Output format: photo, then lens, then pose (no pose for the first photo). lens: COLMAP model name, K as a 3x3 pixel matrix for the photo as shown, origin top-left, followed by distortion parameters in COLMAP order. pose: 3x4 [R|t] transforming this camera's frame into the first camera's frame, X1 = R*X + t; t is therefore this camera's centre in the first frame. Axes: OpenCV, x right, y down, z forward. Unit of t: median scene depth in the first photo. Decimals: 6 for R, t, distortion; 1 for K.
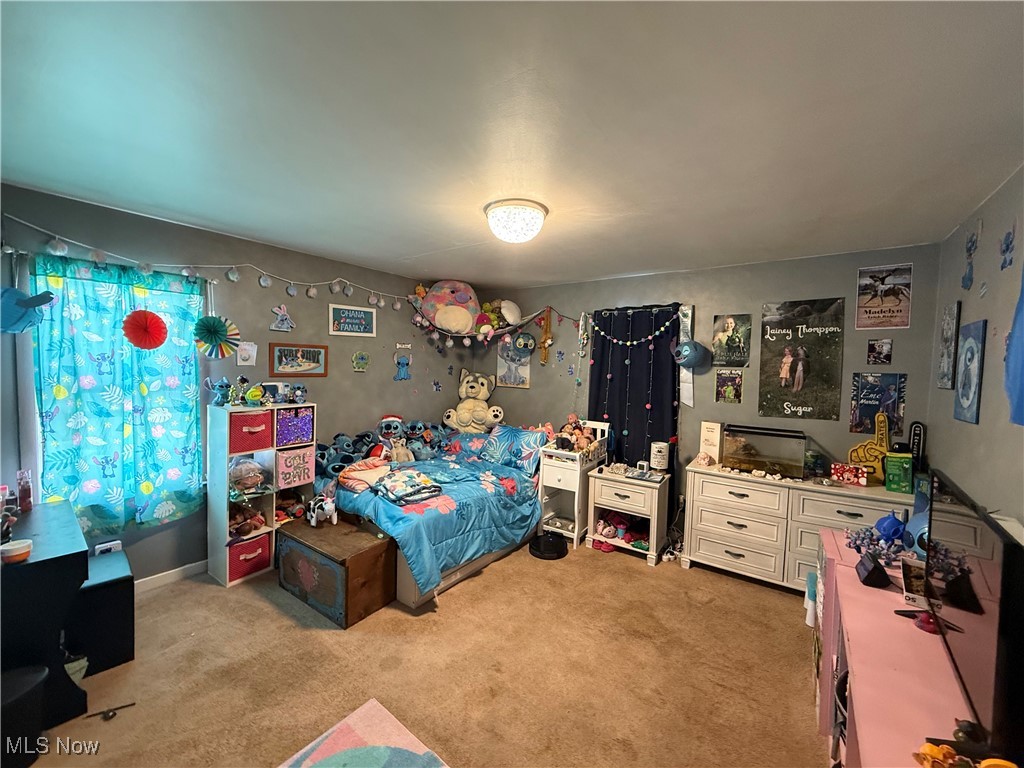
lens RADIAL K [[411.9, 0, 511.5], [0, 411.9, 383.1], [0, 0, 1]] dist [-0.002701, -0.000056]
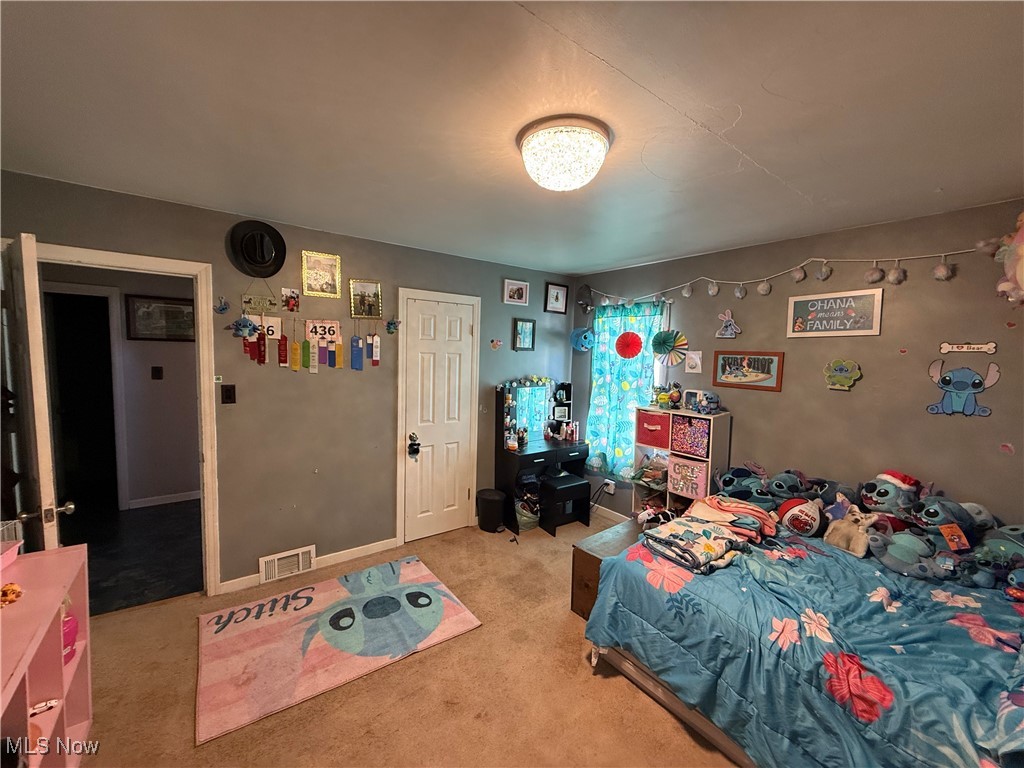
lens RADIAL K [[411.9, 0, 510.5], [0, 411.9, 382.2], [0, 0, 1]] dist [-0.002701, -0.000056]
pose [[-0.299717, 0.034486, -0.953405, 0.495591], [-0.084689, 0.994439, 0.062594, -0.043413], [0.950262, 0.099504, -0.295130, 0.822707]]
